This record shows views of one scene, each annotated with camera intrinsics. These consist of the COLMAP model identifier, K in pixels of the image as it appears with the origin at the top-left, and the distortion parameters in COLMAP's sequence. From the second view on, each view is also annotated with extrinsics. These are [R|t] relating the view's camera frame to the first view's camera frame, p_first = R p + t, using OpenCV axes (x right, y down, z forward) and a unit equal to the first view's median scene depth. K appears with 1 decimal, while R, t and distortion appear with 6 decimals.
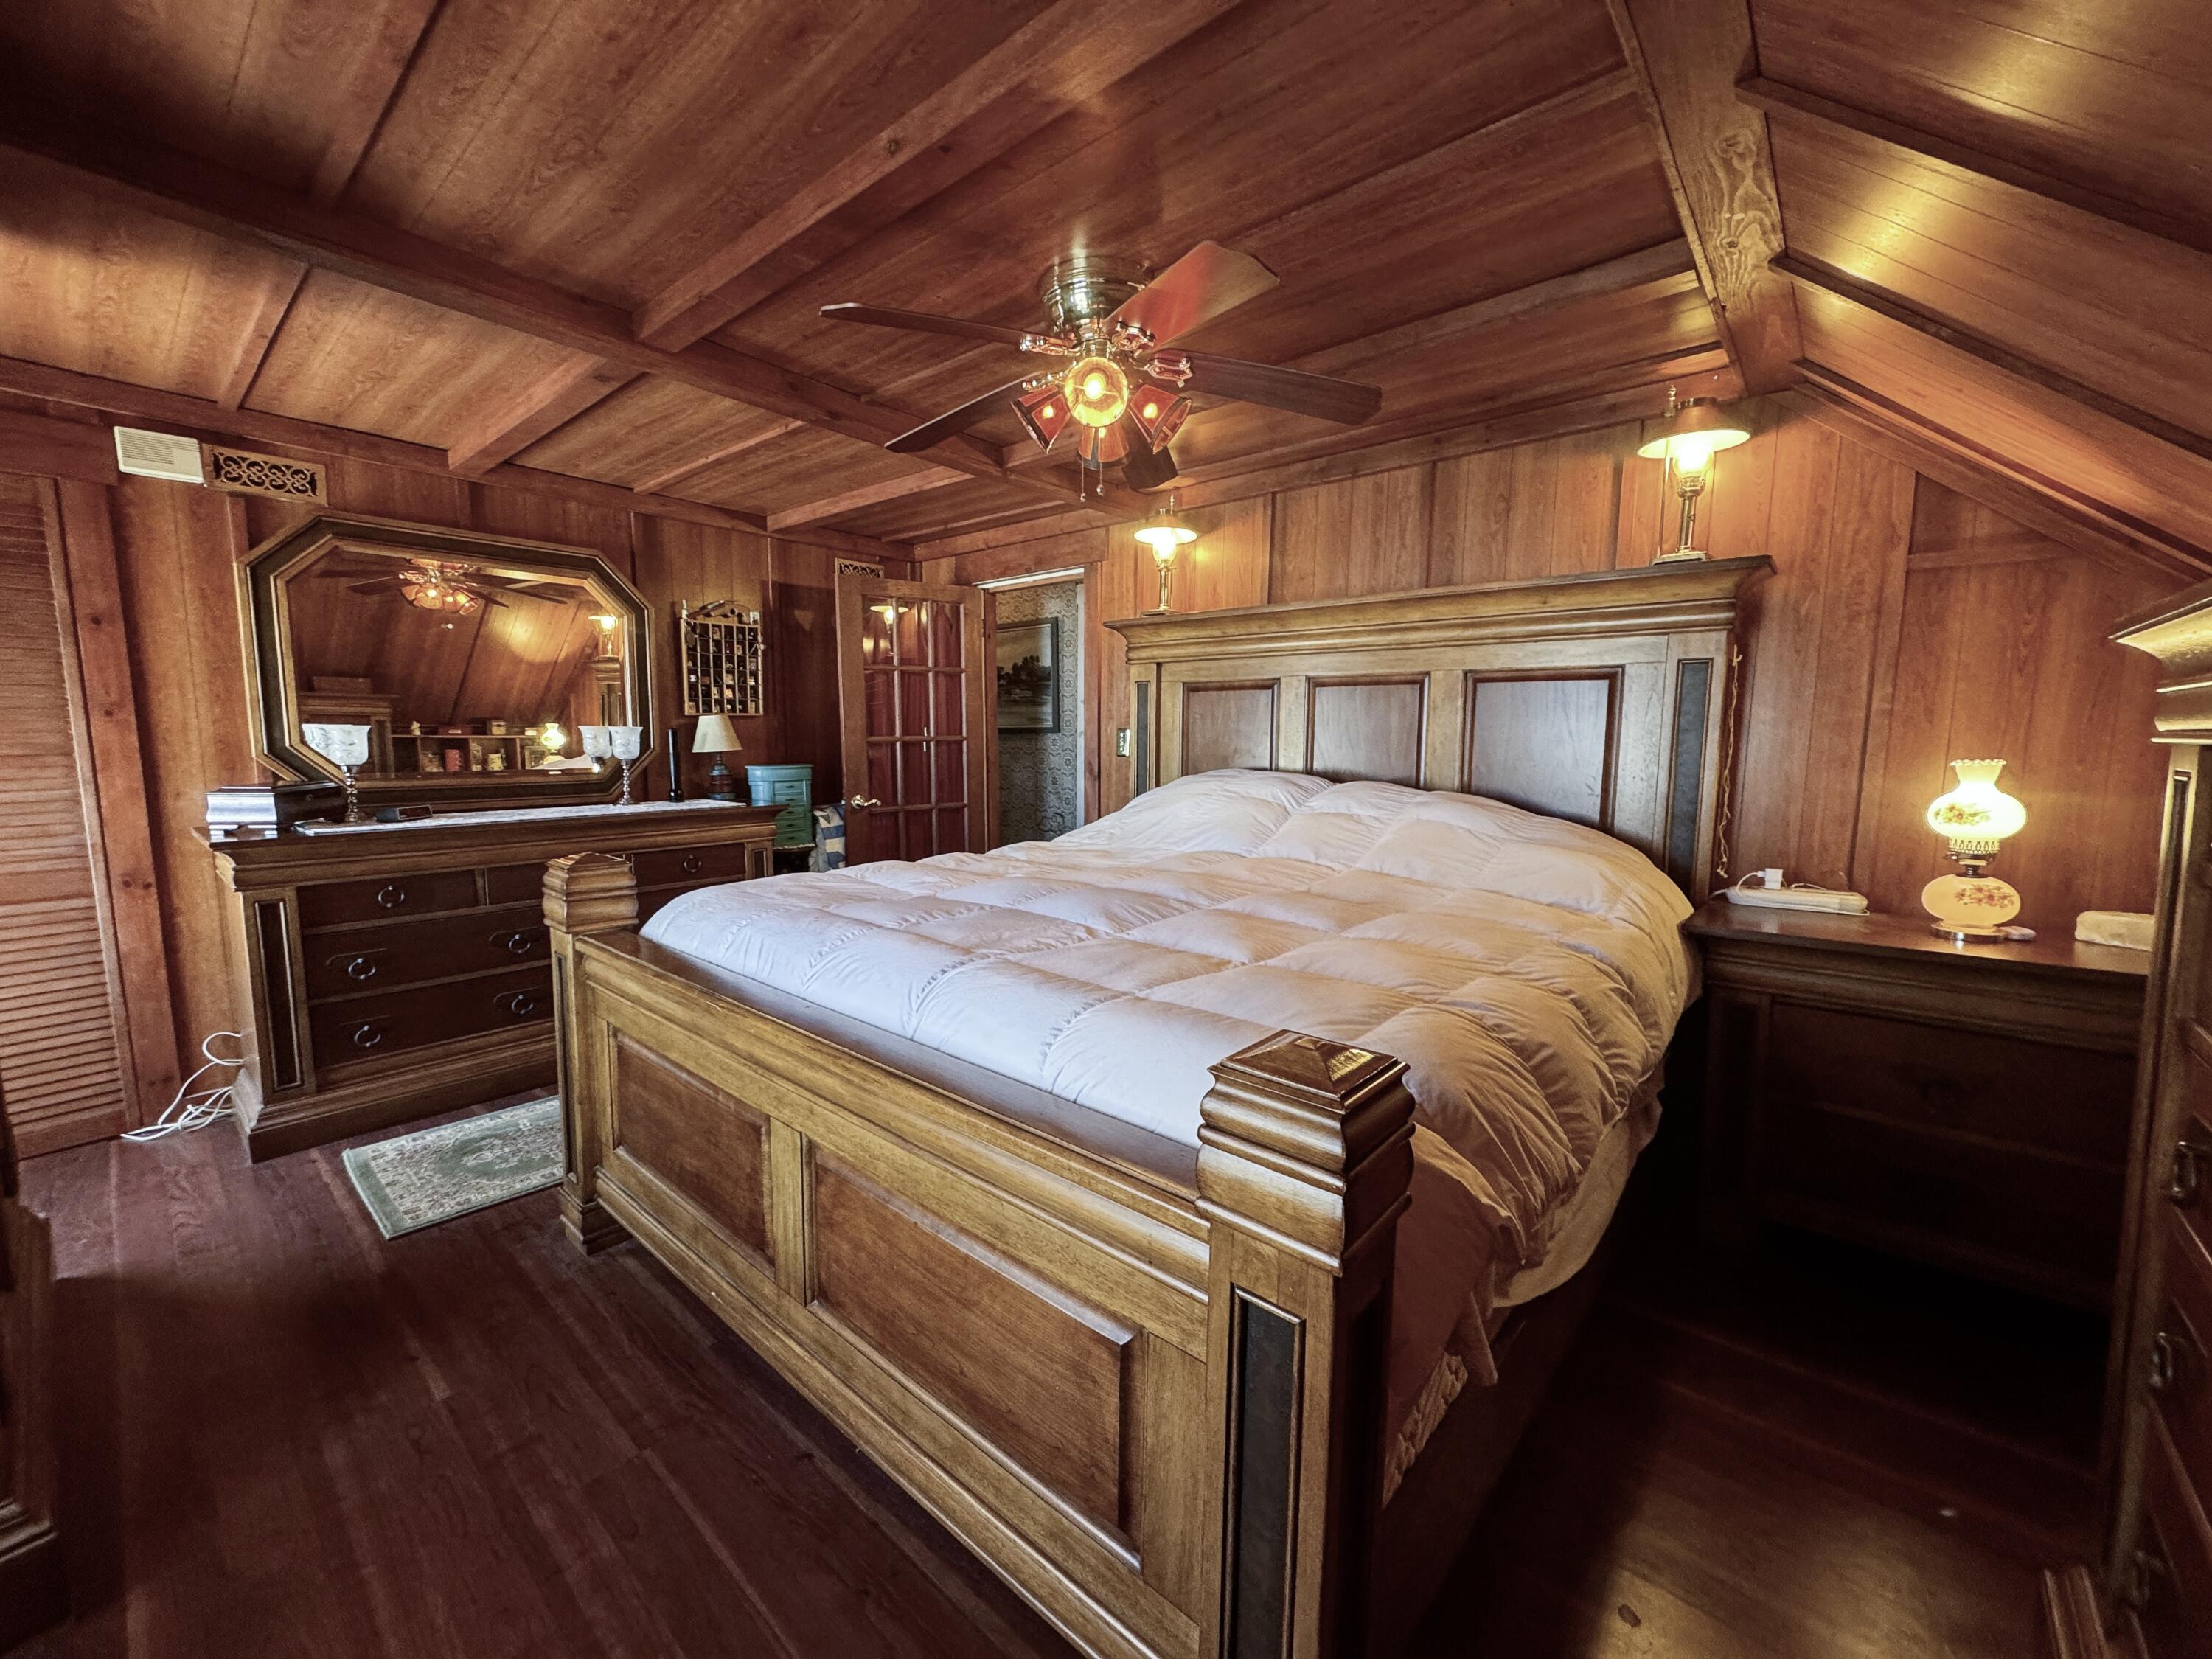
lens RADIAL K [[885.6, 0, 1116.6], [0, 885.6, 820.2], [0, 0, 1]] dist [0.003476, 0.000094]
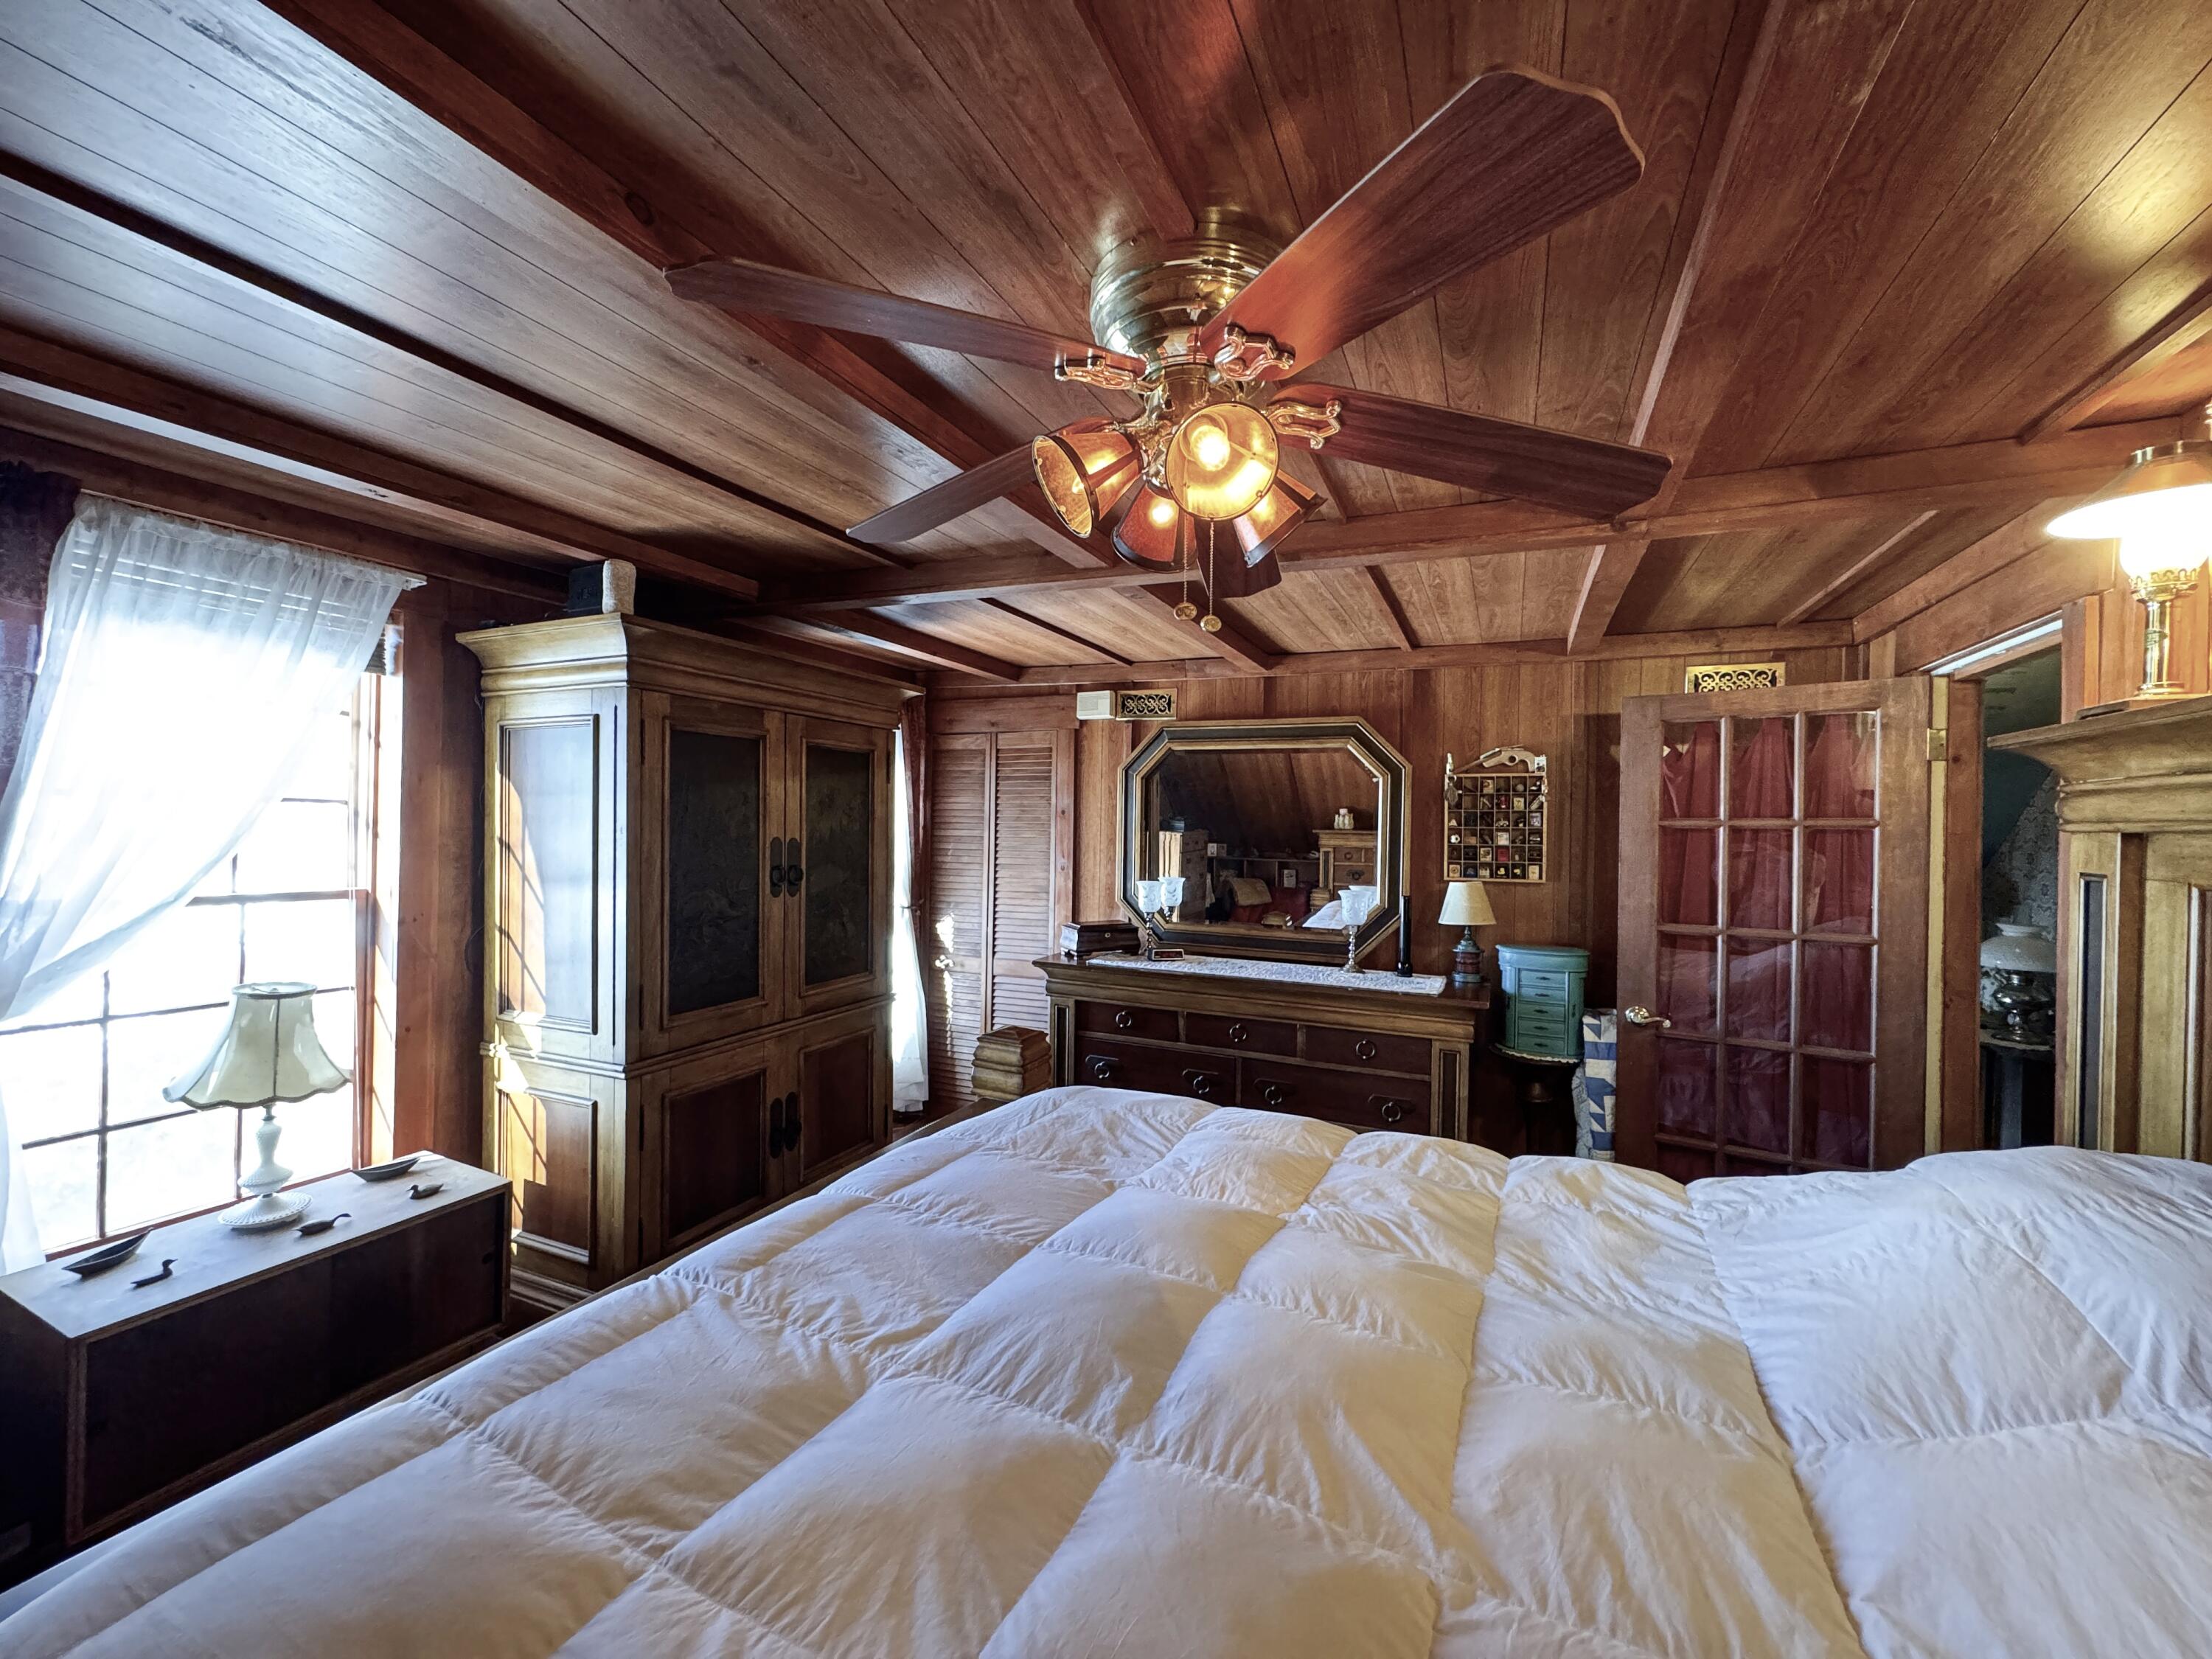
lens RADIAL K [[885.6, 0, 1103.6], [0, 885.6, 828.6], [0, 0, 1]] dist [0.003476, 0.000094]
pose [[0.266426, 0.008048, -0.963822, 0.328685], [-0.114845, 0.993107, -0.023454, -0.126385], [0.956989, 0.116939, 0.265514, 0.493400]]
